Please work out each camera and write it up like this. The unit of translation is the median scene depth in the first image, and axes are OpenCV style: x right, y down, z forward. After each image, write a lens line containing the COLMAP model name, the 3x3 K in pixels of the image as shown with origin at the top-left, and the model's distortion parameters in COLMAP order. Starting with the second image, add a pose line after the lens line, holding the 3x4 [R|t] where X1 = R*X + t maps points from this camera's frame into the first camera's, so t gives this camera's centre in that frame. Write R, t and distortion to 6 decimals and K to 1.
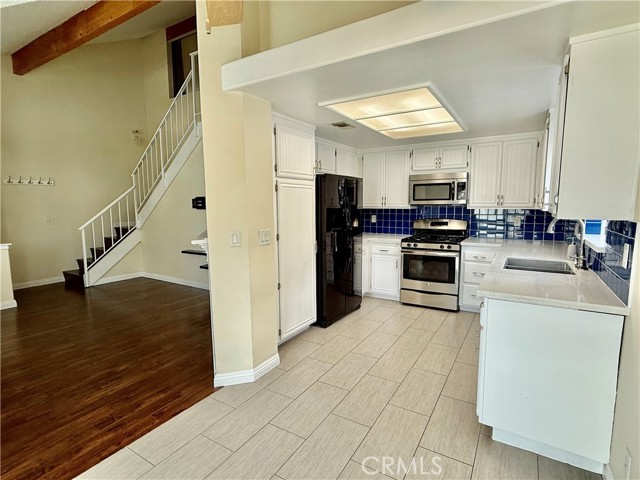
lens RADIAL K [[332.8, 0, 321.0], [0, 332.8, 242.9], [0, 0, 1]] dist [0.005691, -0.001057]
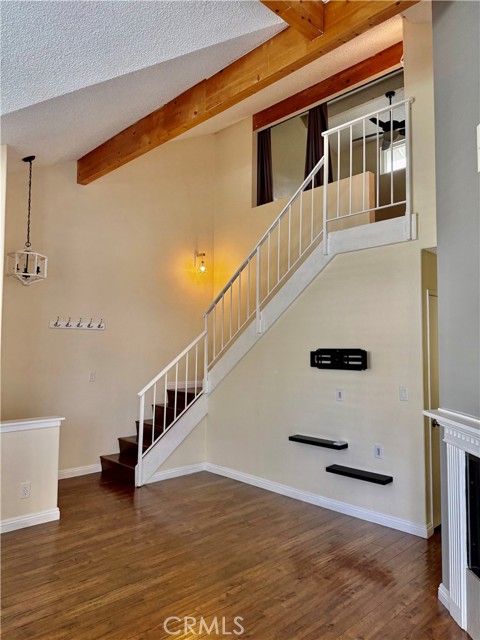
lens RADIAL K [[455.9, 0, 240.1], [0, 455.9, 324.3], [0, 0, 1]] dist [0.042331, -0.009751]
pose [[0.971297, -0.000061, -0.237870, -0.382291], [-0.042324, 0.983999, -0.173073, -0.036751], [0.234075, 0.178173, 0.955753, 0.186309]]
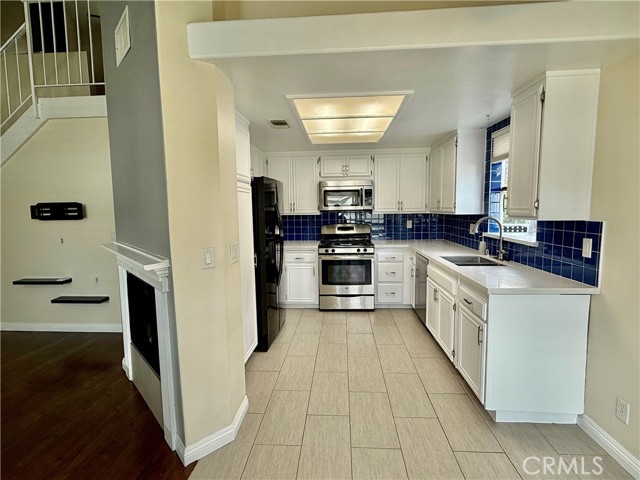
lens RADIAL K [[332.8, 0, 318.2], [0, 332.8, 241.0], [0, 0, 1]] dist [0.005691, -0.001057]
pose [[0.884913, -0.052523, 0.462786, -0.221000], [0.064312, 0.997882, -0.009721, -0.014830], [-0.461295, 0.038365, 0.886417, 0.125717]]
